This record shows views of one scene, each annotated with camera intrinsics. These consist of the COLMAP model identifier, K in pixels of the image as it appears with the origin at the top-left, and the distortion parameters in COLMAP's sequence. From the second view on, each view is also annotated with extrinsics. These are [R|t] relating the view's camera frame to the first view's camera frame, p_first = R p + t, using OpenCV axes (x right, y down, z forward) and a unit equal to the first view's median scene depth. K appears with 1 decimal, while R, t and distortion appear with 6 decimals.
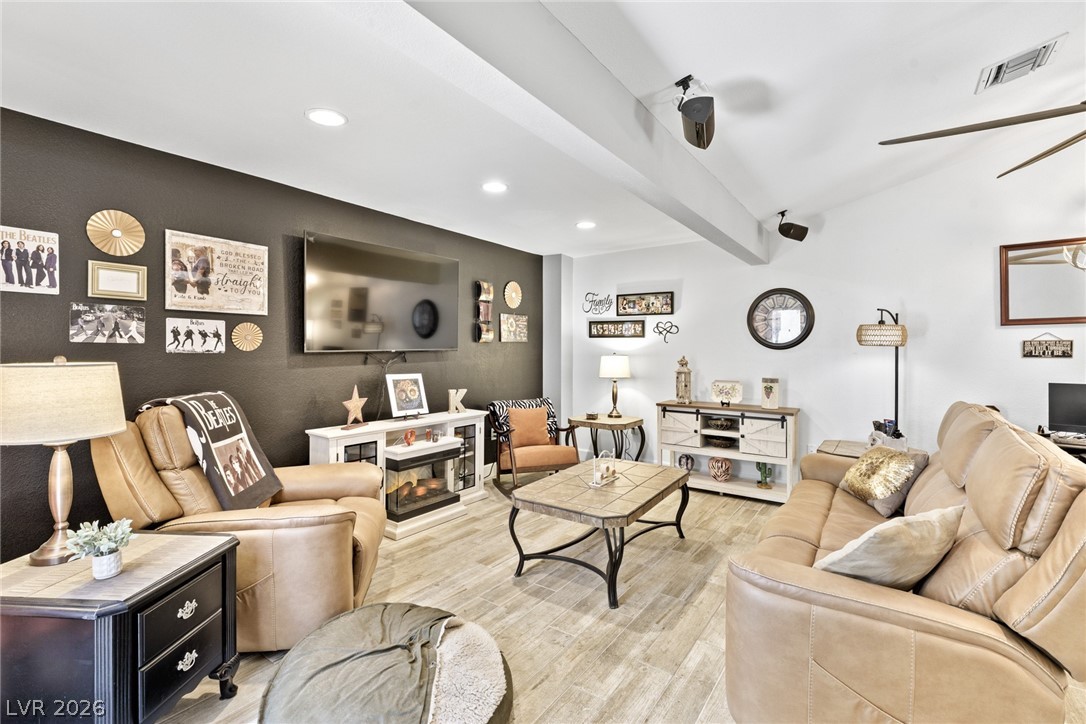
lens RADIAL K [[487.2, 0, 544.5], [0, 487.2, 344.5], [0, 0, 1]] dist [0.002882, 0.000068]
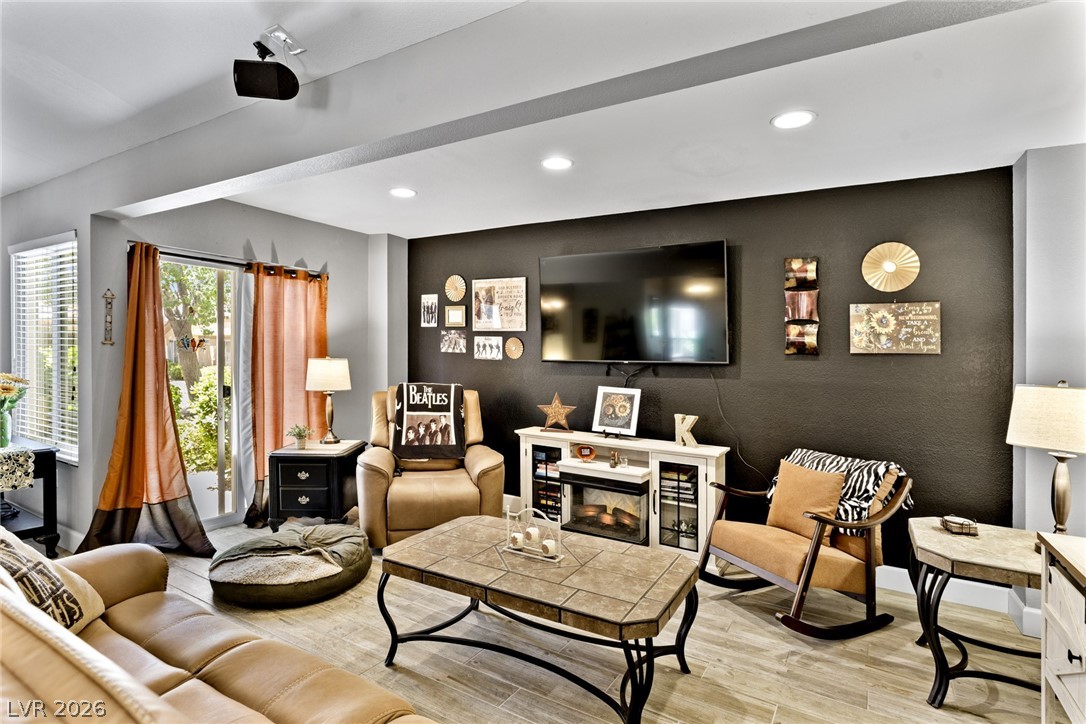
lens RADIAL K [[556.1, 0, 537.7], [0, 556.1, 339.2], [0, 0, 1]] dist [-0.000824, 0.000100]
pose [[0.073257, -0.033654, -0.996745, 0.835889], [-0.016406, 0.999255, -0.034944, 0.011083], [0.997178, 0.018912, 0.072650, 0.879544]]
